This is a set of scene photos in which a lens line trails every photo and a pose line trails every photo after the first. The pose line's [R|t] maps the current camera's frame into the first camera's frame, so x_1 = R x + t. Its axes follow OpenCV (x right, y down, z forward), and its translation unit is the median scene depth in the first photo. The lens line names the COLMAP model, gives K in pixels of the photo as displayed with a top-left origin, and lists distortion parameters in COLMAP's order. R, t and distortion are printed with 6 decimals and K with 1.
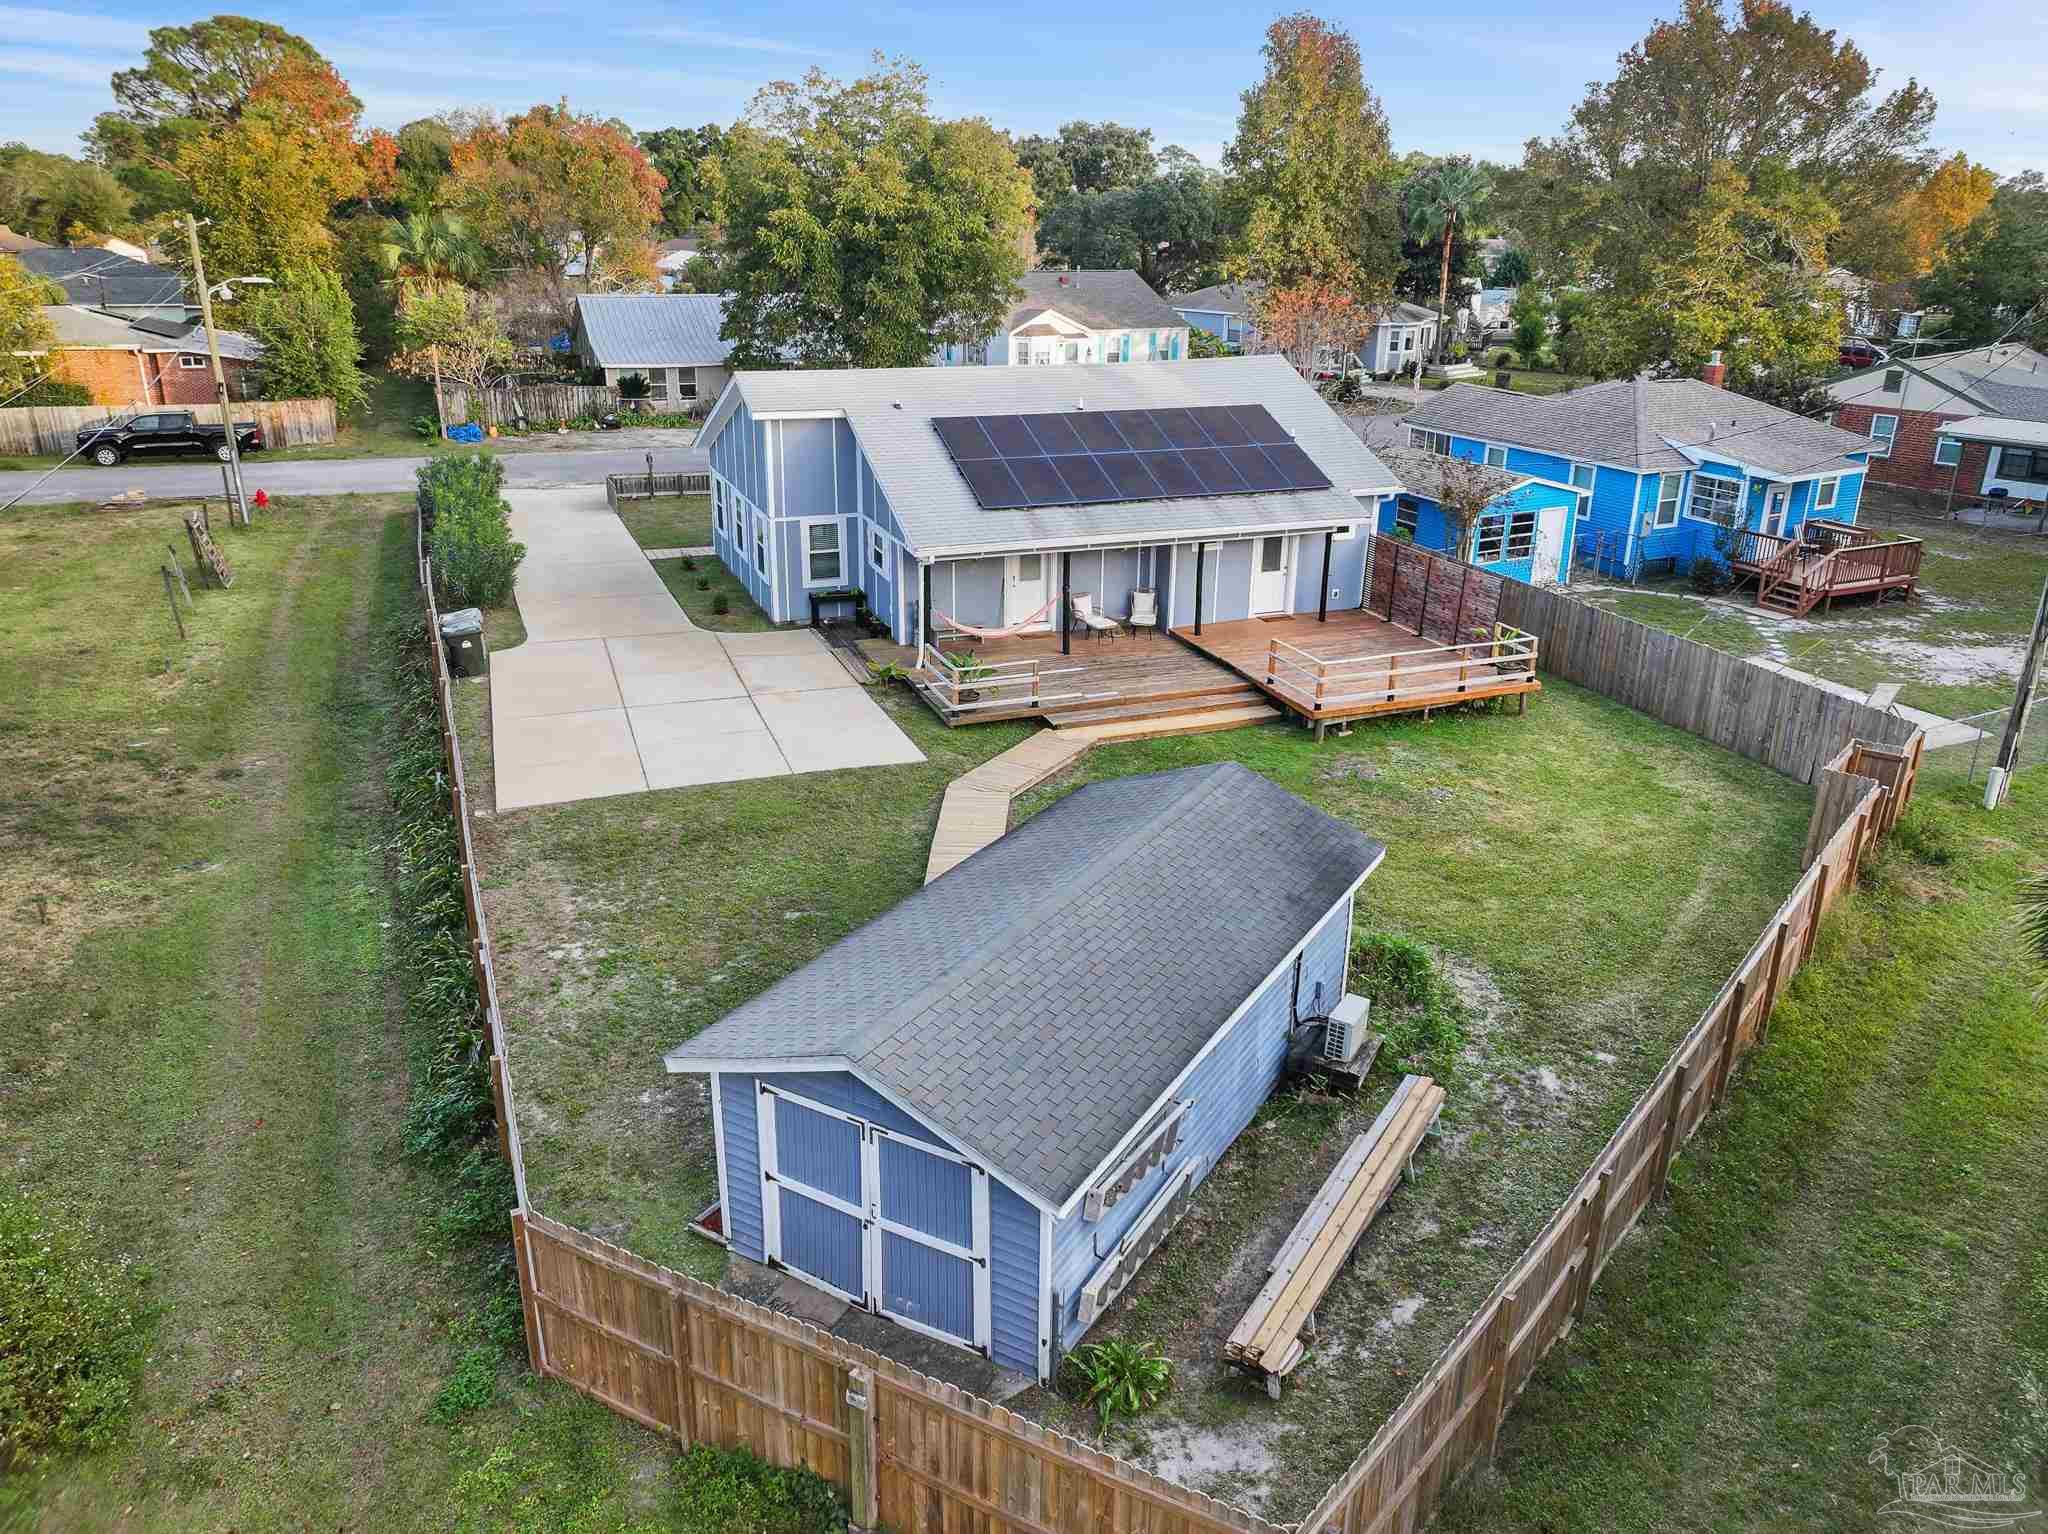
lens RADIAL K [[1492.2, 0, 1024.0], [0, 1492.2, 767.0], [0, 0, 1]] dist [-0.001180, 0.001609]
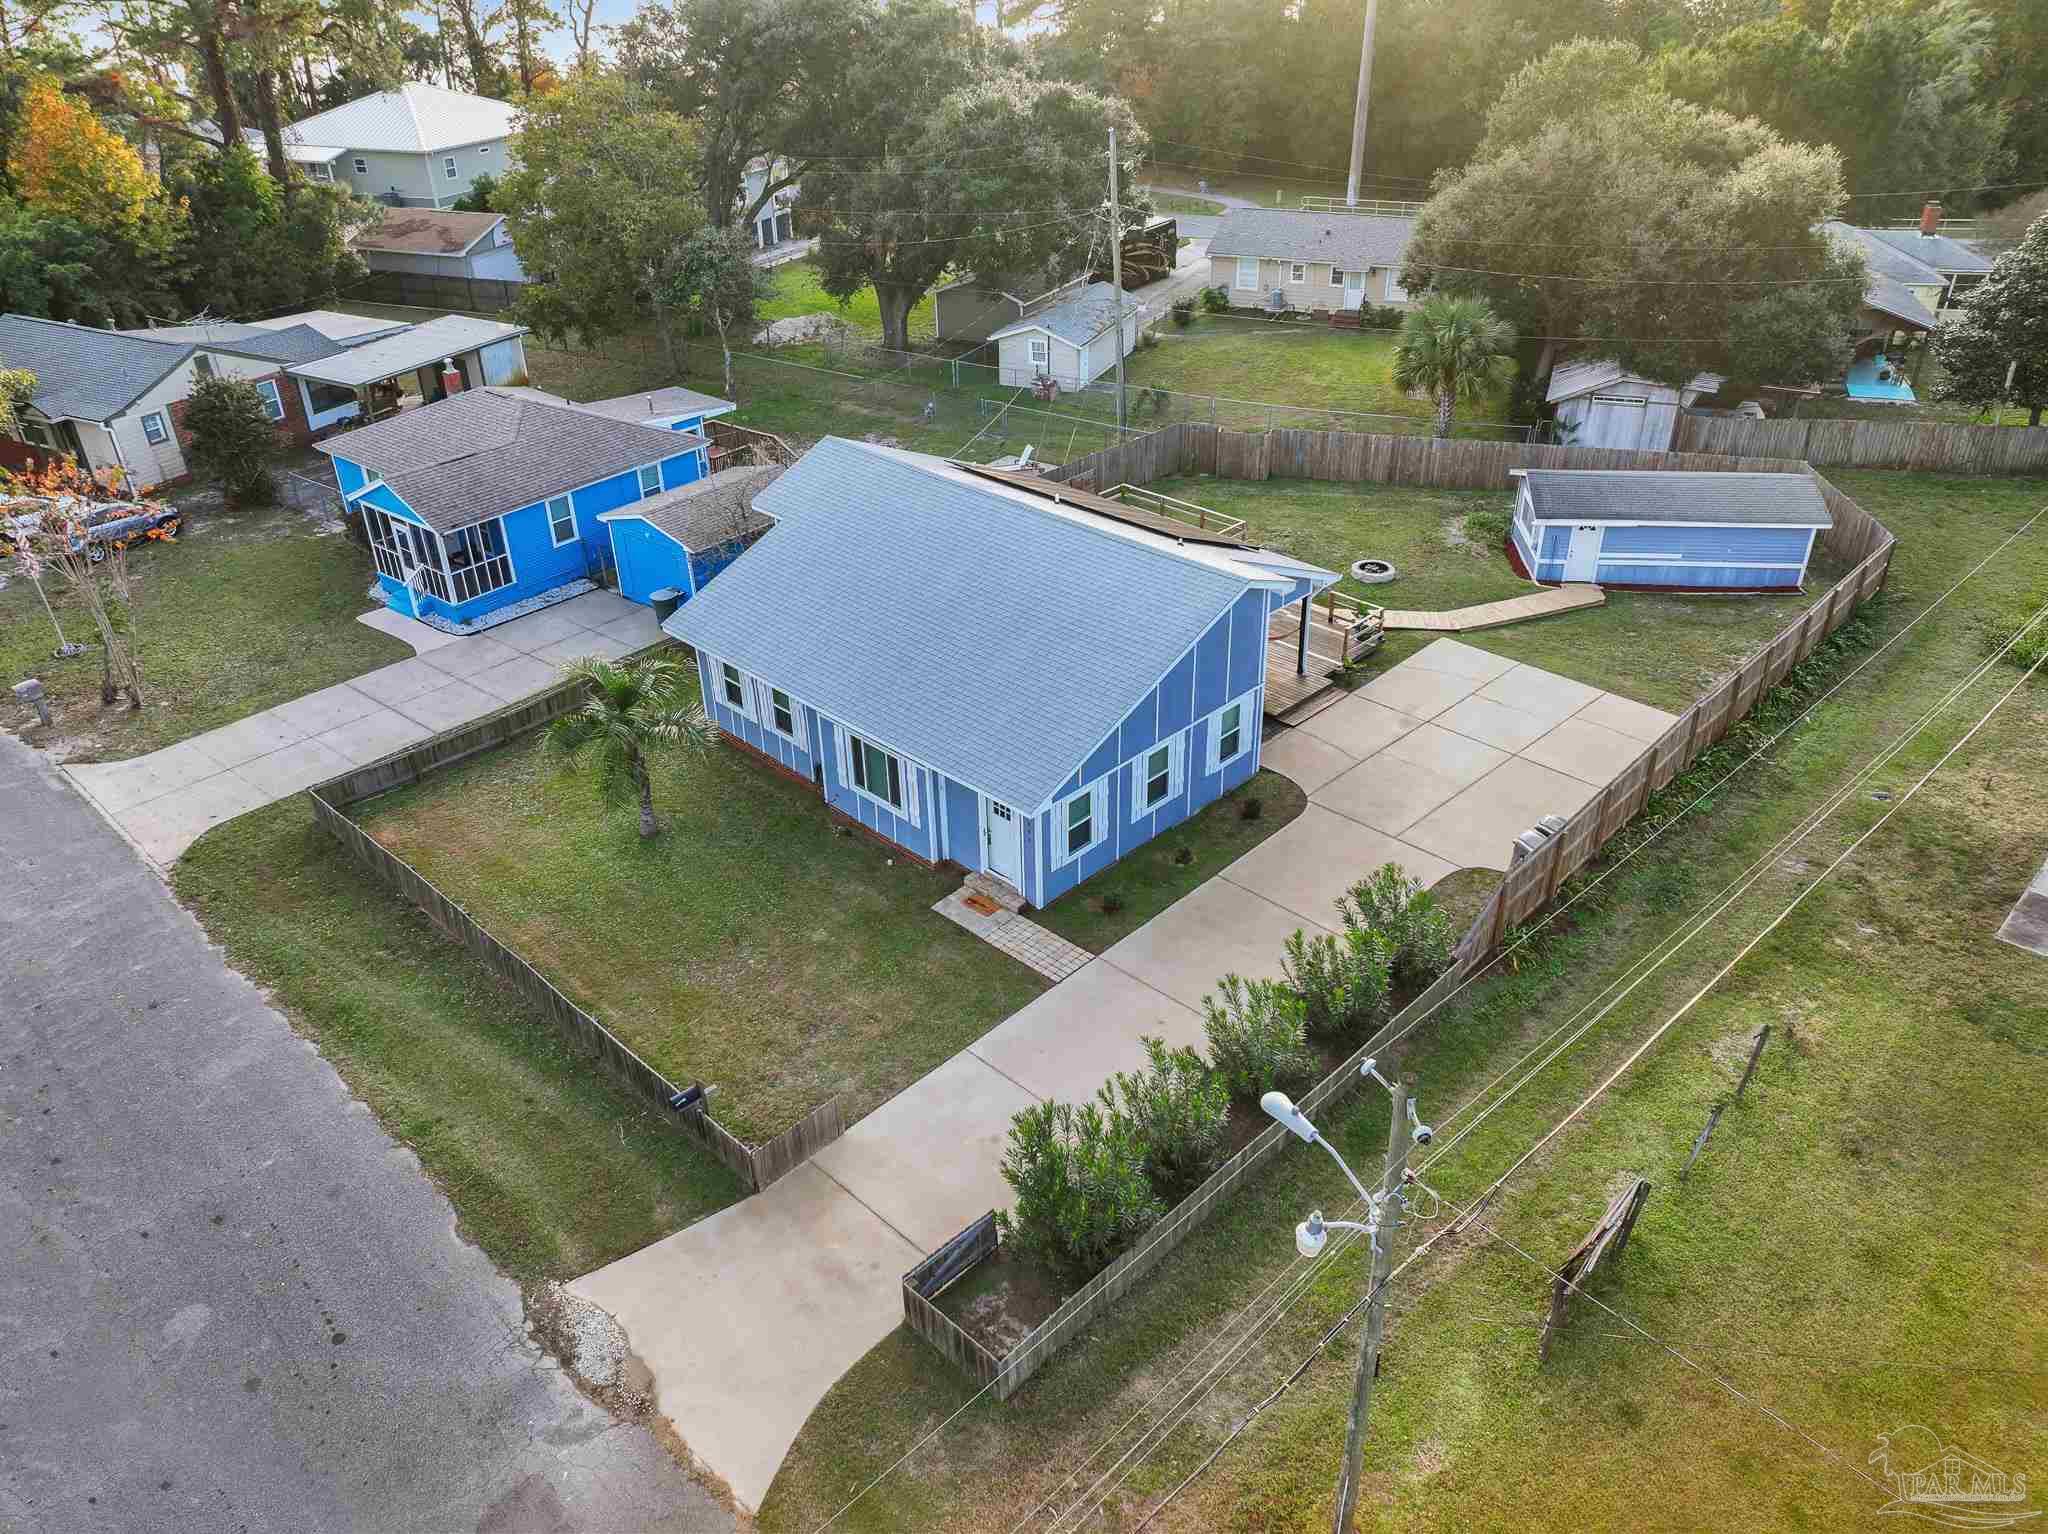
lens RADIAL K [[1492.2, 0, 1024.0], [0, 1492.2, 767.0], [0, 0, 1]] dist [-0.001180, 0.001609]
pose [[-0.413078, -0.459870, 0.786057, -1.119128], [0.332218, 0.727565, 0.600233, -0.946076], [-0.847937, 0.509086, -0.147764, 1.592801]]
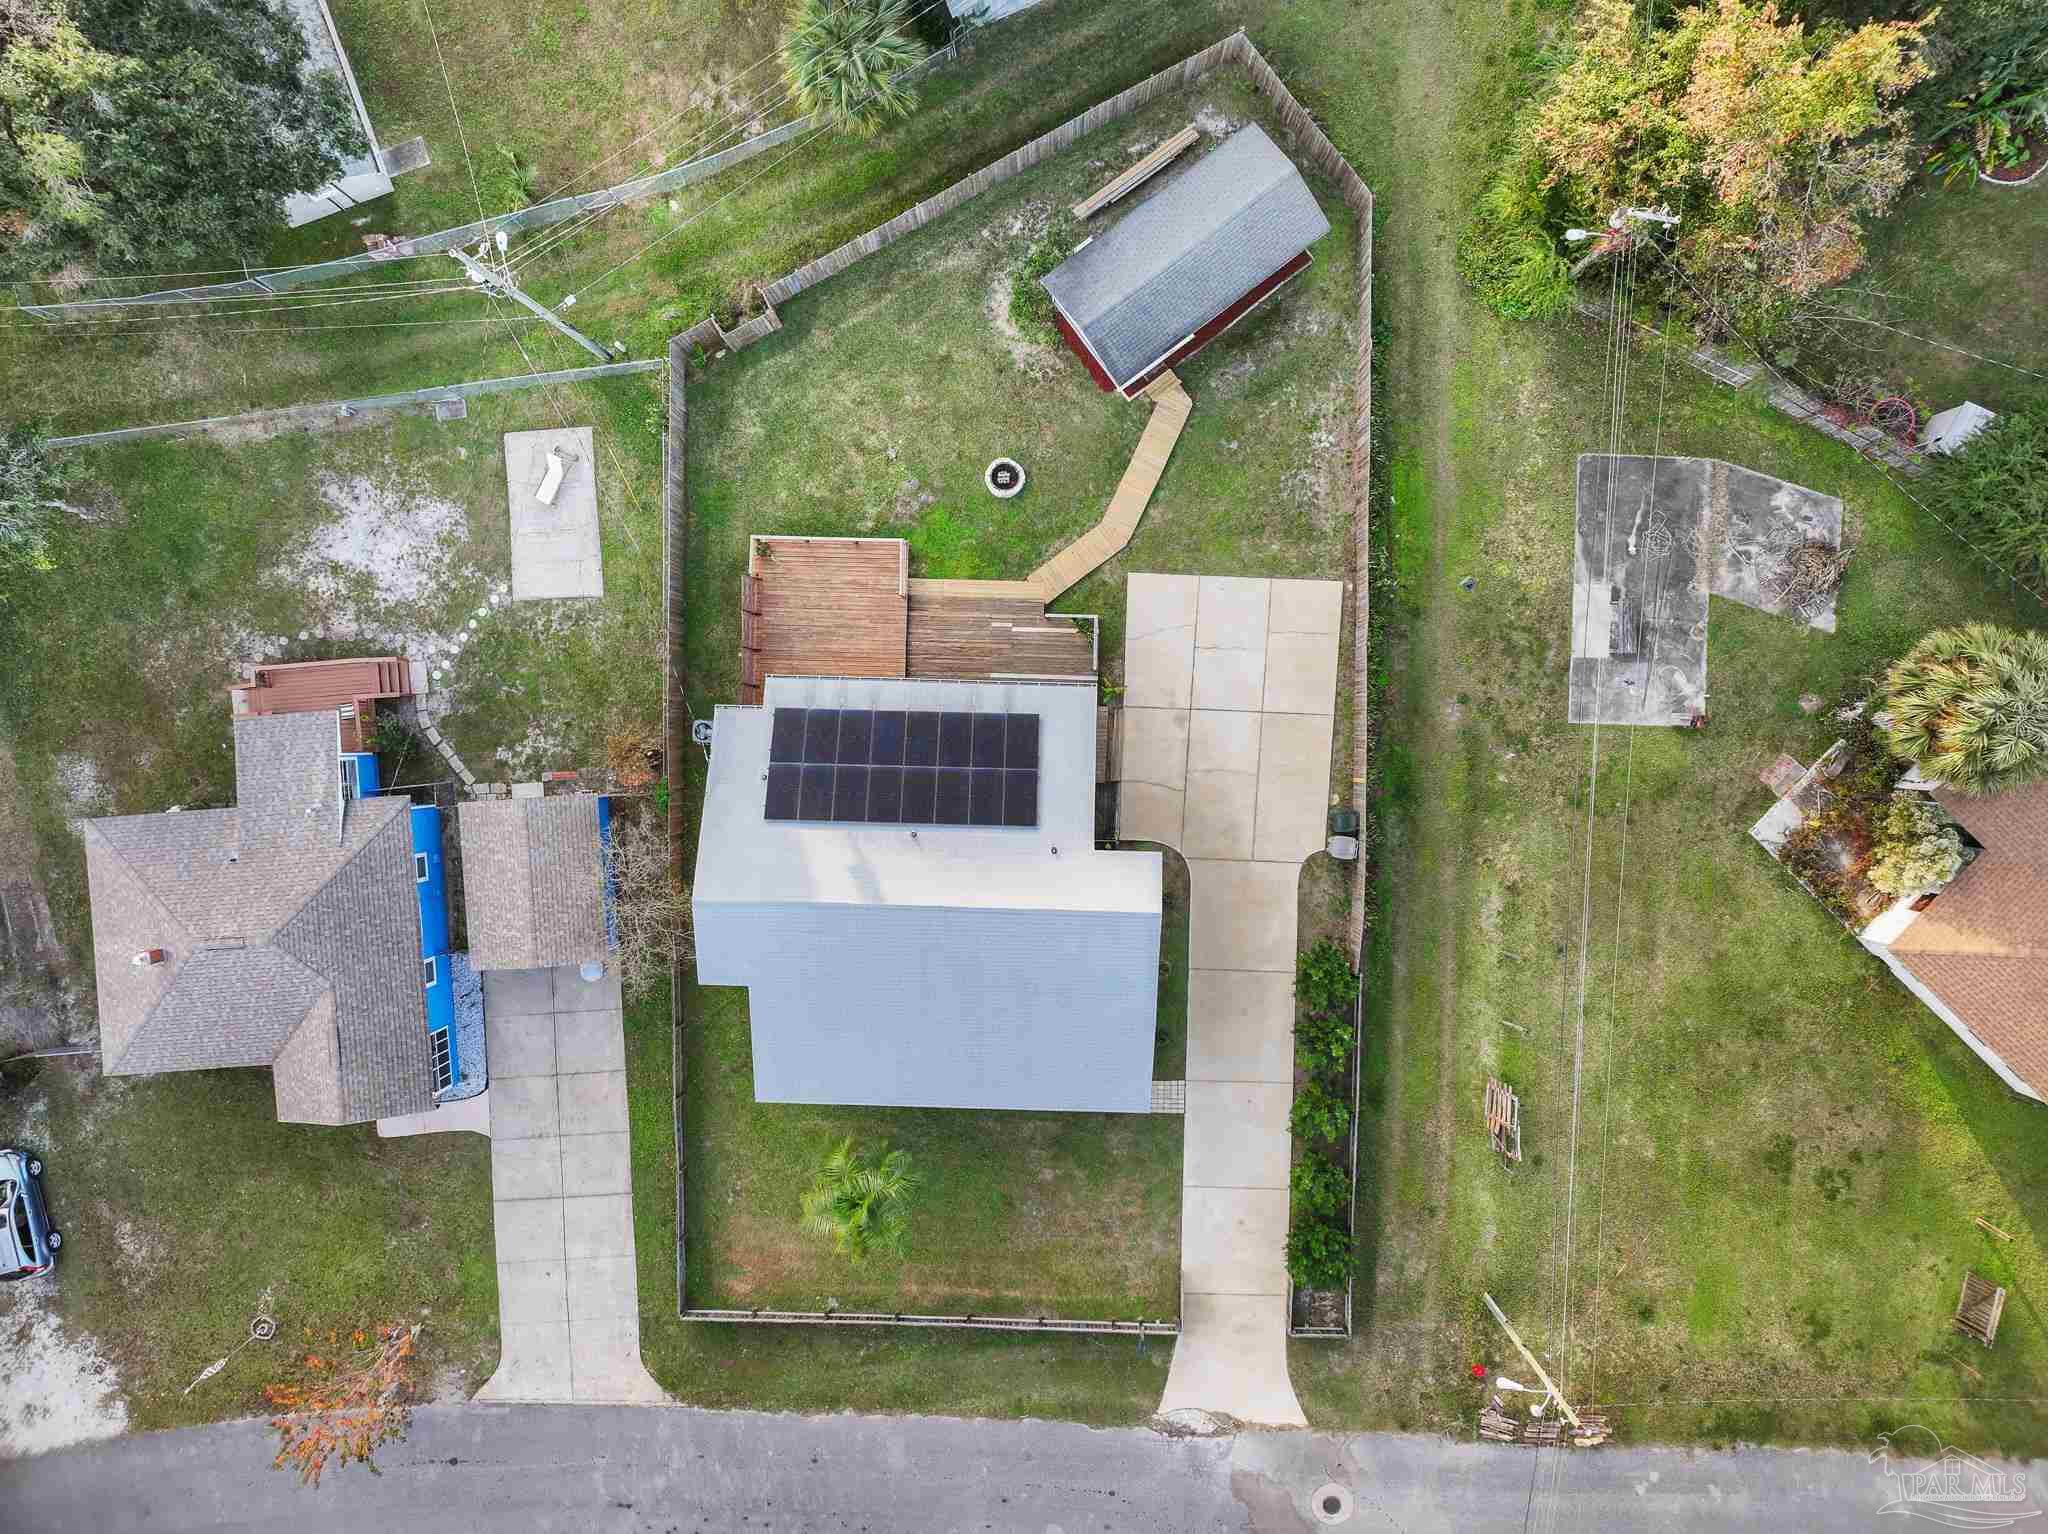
lens RADIAL K [[1492.2, 0, 1024.0], [0, 1492.2, 767.0], [0, 0, 1]] dist [-0.001180, 0.001609]
pose [[-0.921834, -0.387145, -0.018484, -0.002588], [0.128182, -0.349527, 0.928117, -1.781561], [-0.365776, 0.853200, 0.371830, 0.525749]]
